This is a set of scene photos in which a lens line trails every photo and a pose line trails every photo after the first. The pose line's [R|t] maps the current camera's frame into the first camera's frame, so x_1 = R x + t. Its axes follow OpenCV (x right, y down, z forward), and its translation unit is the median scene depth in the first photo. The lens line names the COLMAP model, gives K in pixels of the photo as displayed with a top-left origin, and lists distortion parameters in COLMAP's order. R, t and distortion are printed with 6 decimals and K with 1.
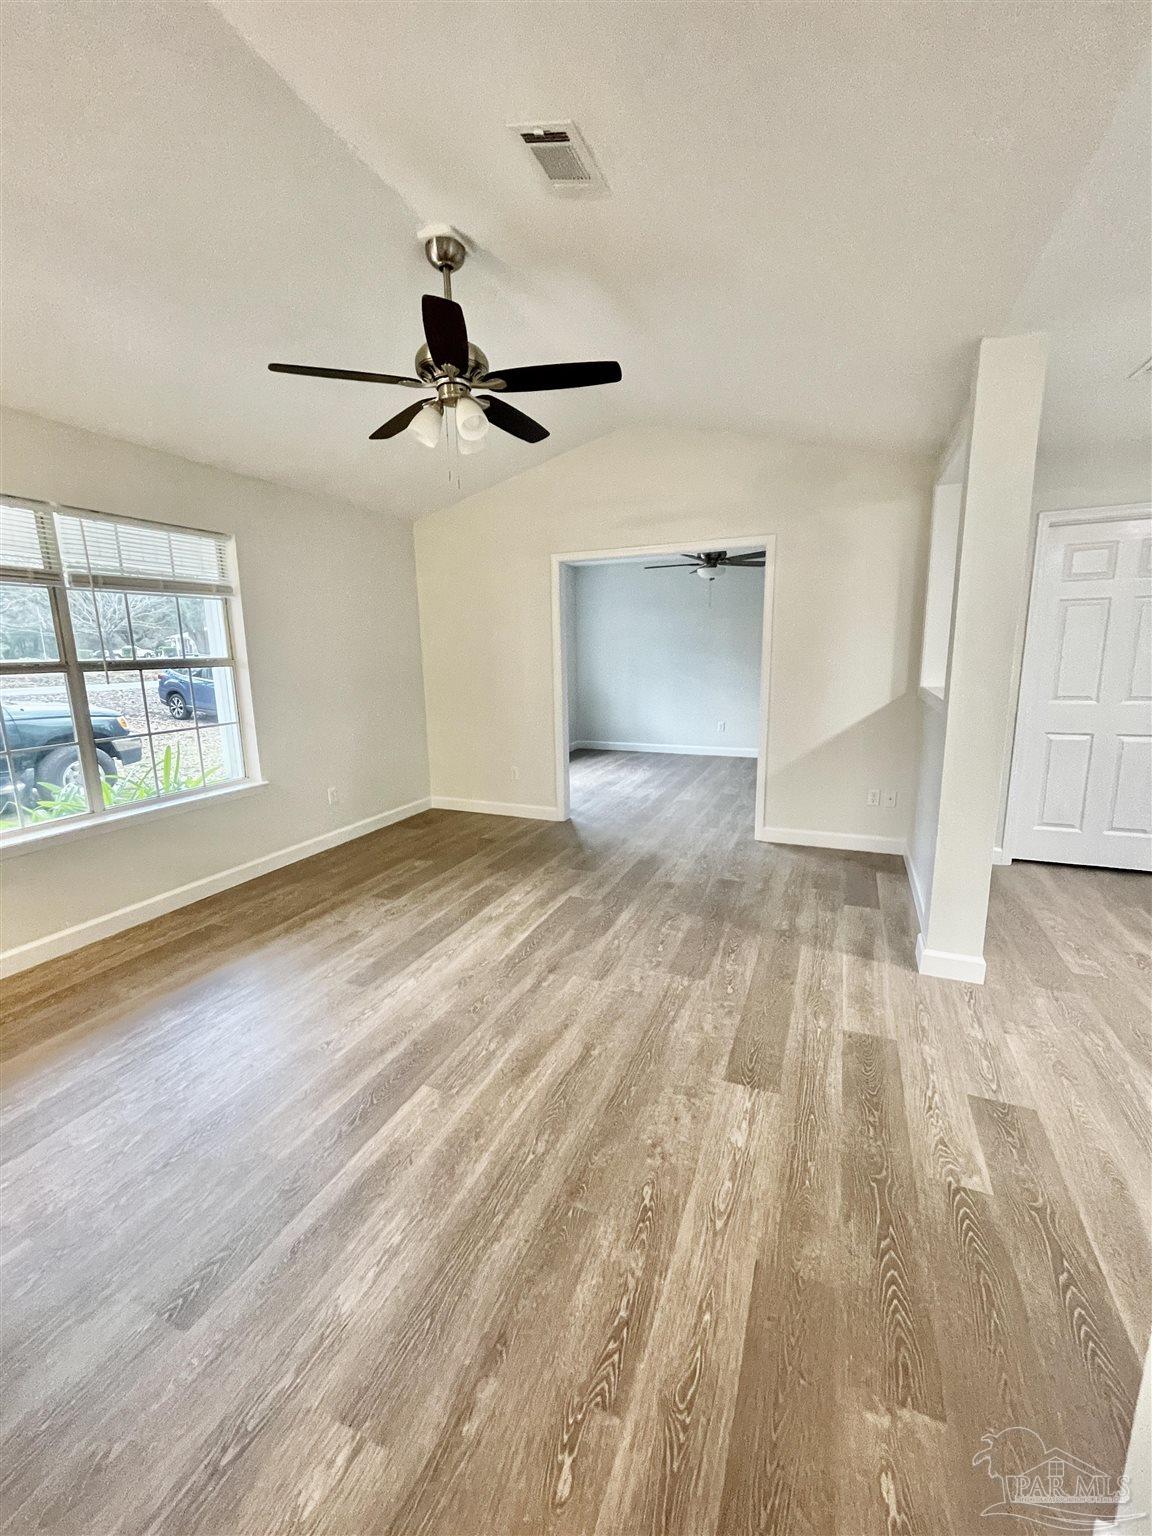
lens RADIAL K [[624.4, 0, 576.0], [0, 624.4, 768.0], [0, 0, 1]] dist [-0.000144, -0.000166]
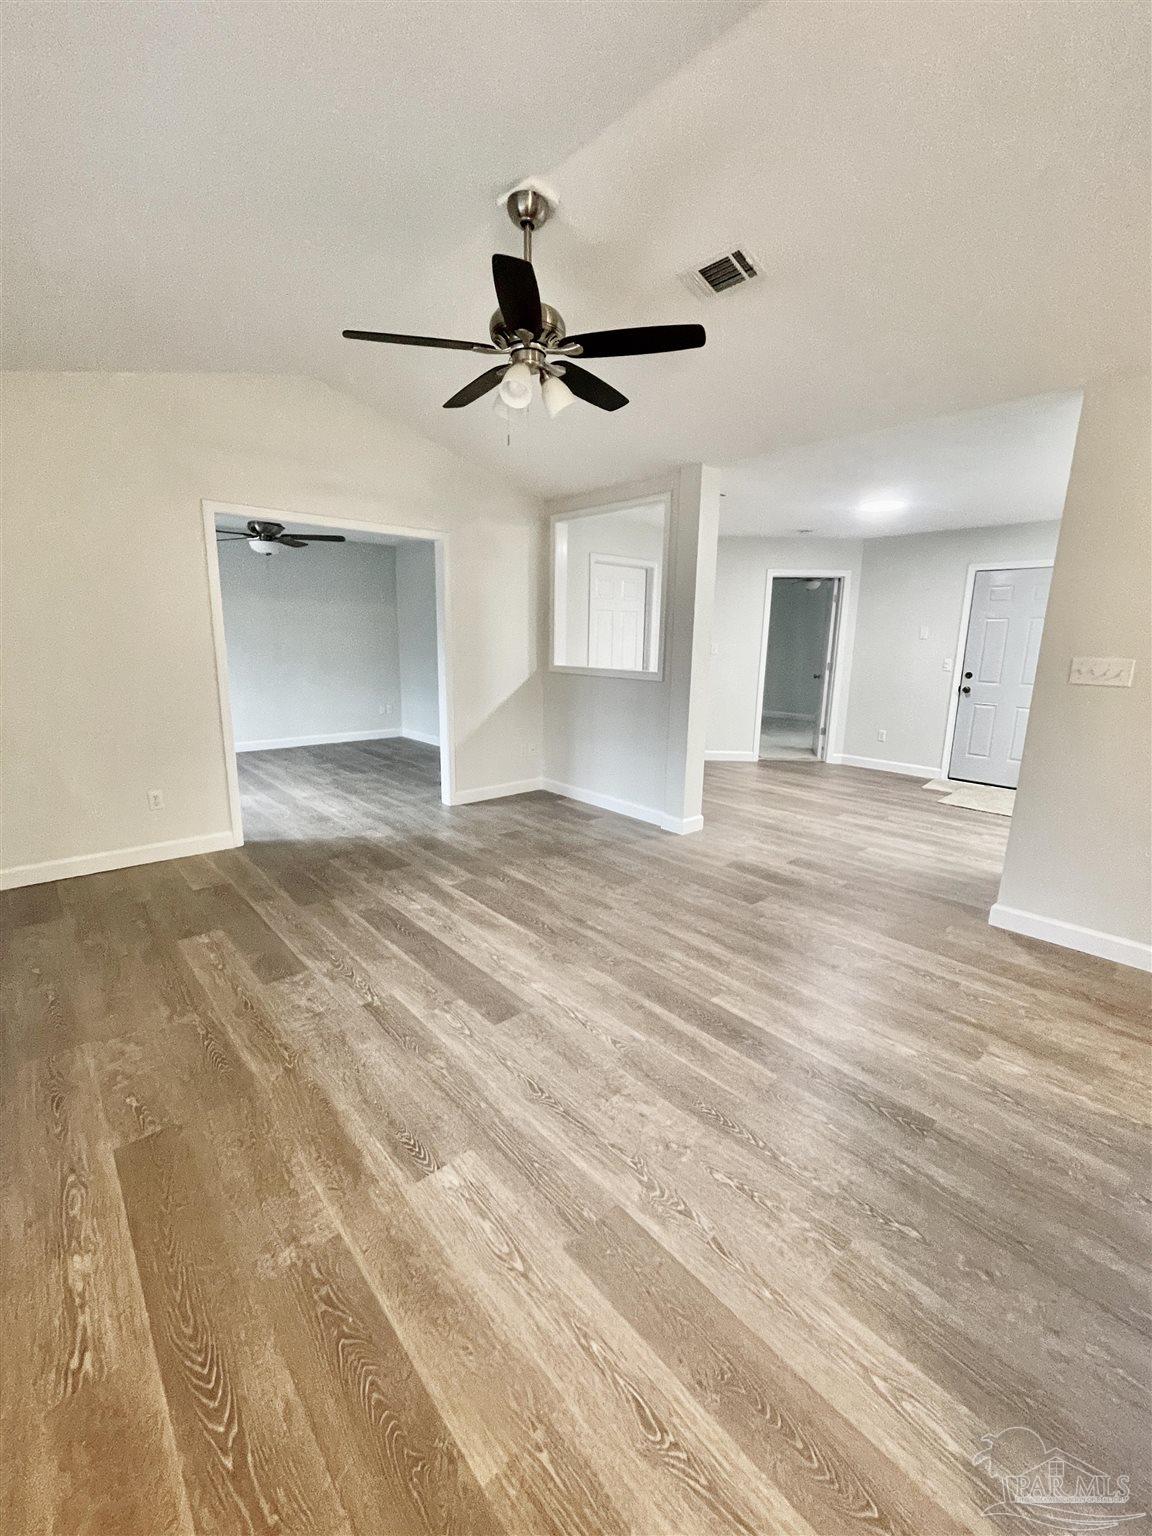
lens RADIAL K [[624.4, 0, 576.0], [0, 624.4, 768.0], [0, 0, 1]] dist [-0.000144, -0.000166]
pose [[0.422160, -0.162673, 0.891806, -0.962338], [0.146295, 0.983098, 0.110072, -0.065822], [-0.894639, 0.083999, 0.438823, 0.483302]]
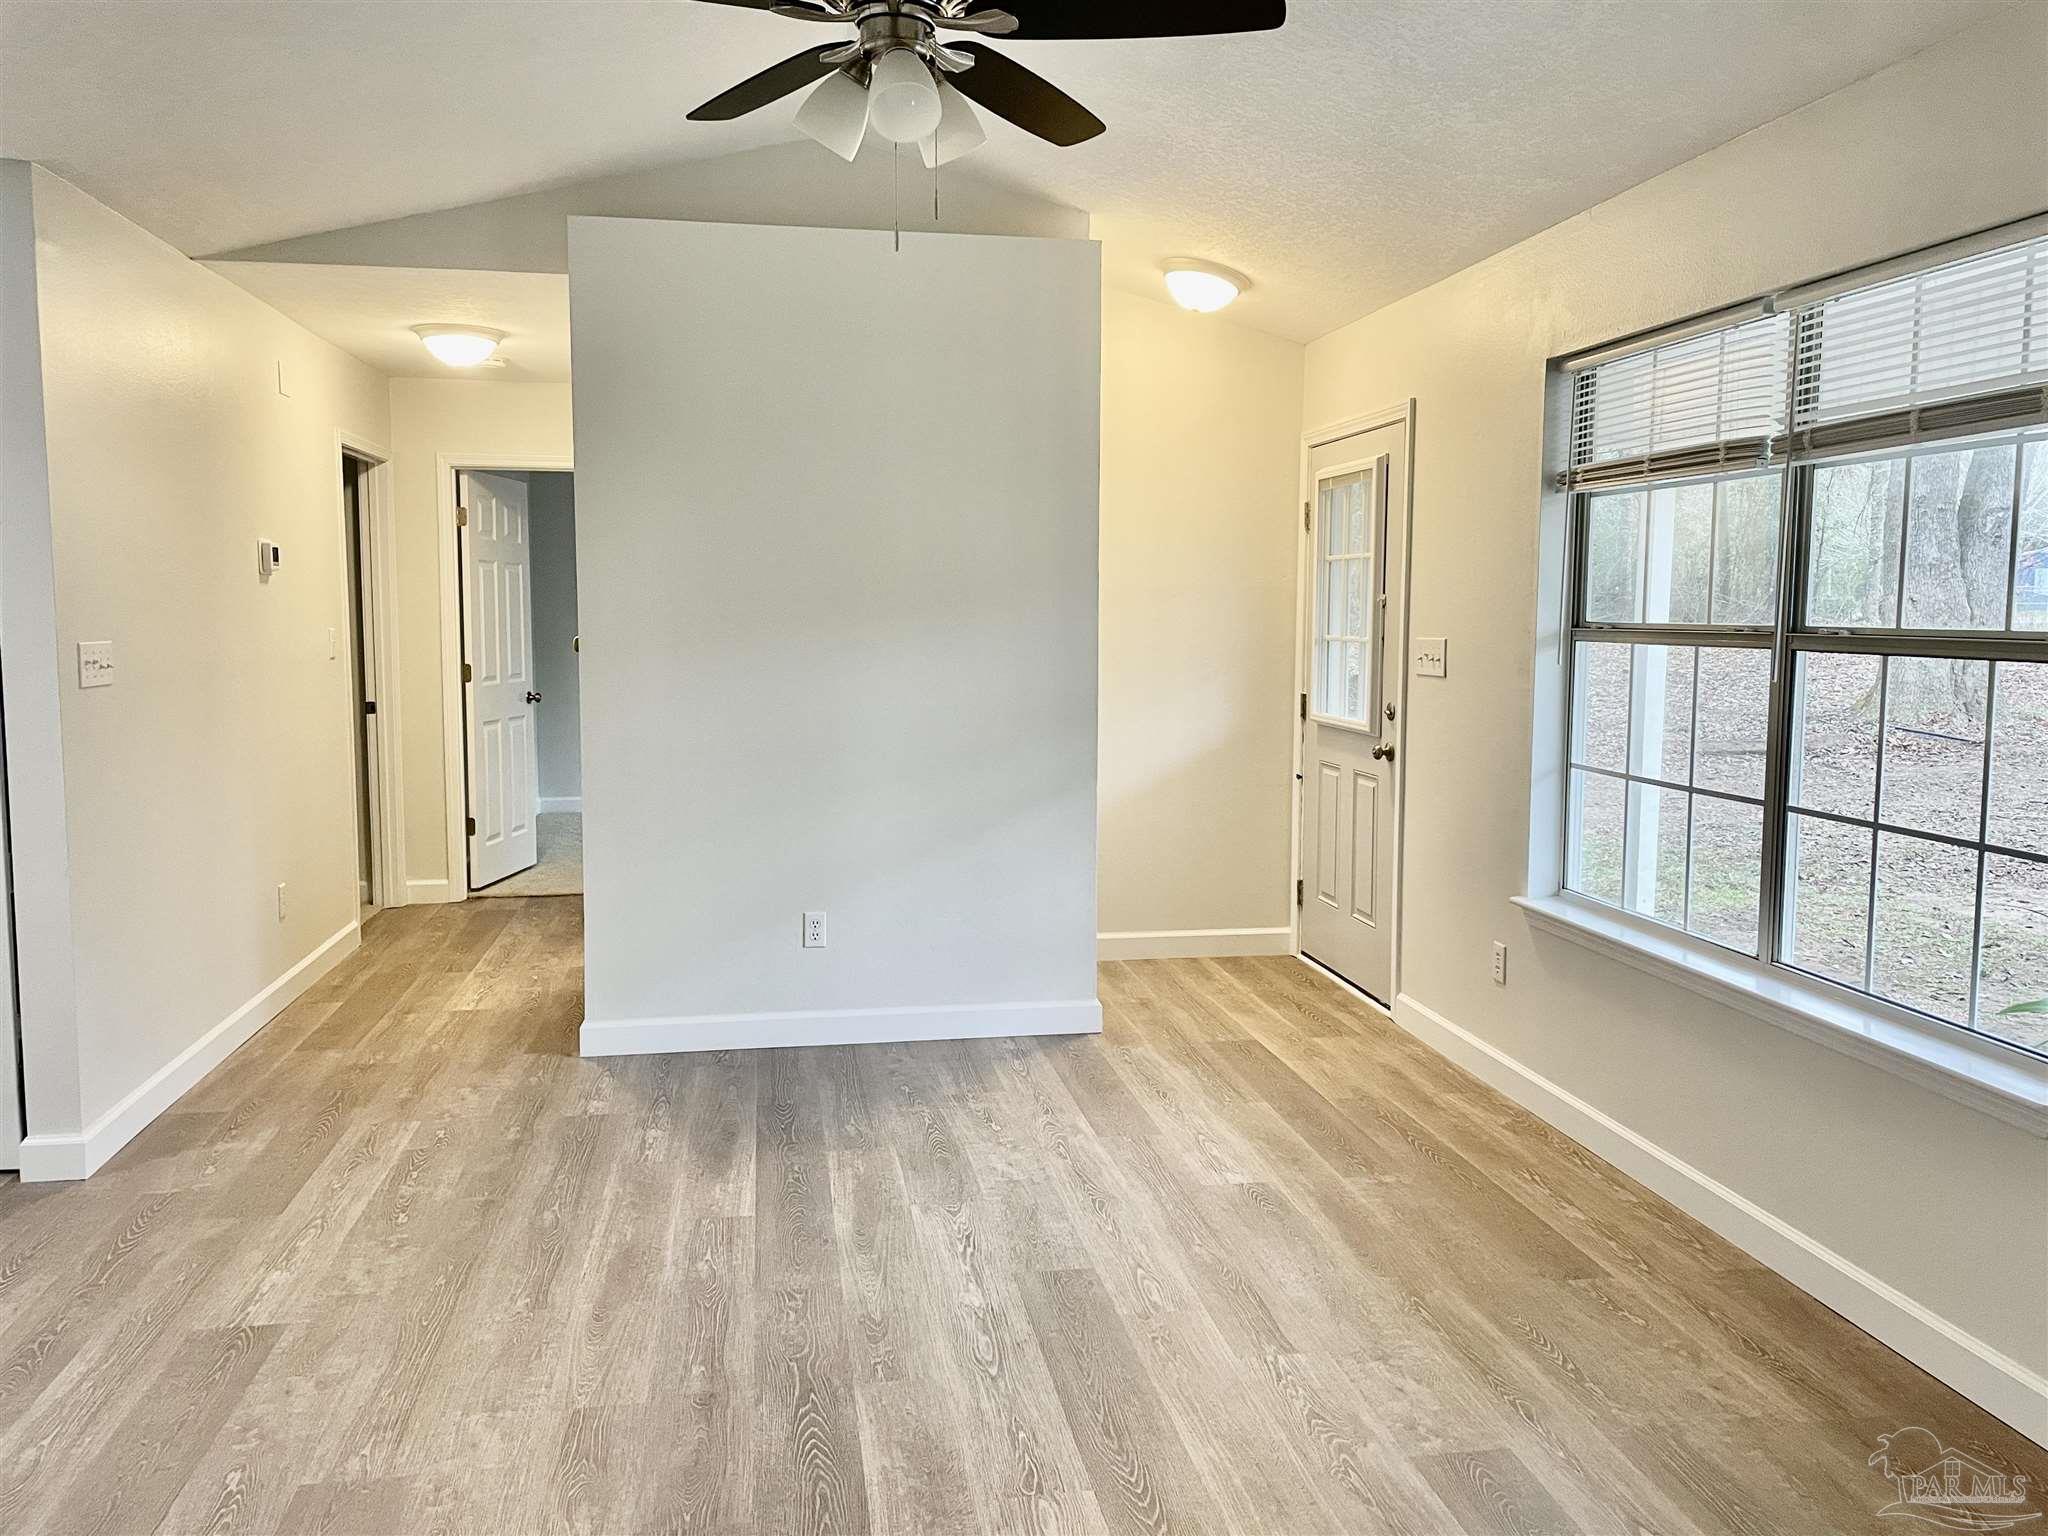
lens RADIAL K [[1541.3, 0, 1024.0], [0, 1541.3, 768.0], [0, 0, 1]] dist [0.058117, -0.056425]
pose [[-0.841559, 0.071183, -0.535455, 0.293375], [-0.090858, 0.958502, 0.270221, -0.352060], [0.532470, 0.276057, -0.800168, 1.758006]]
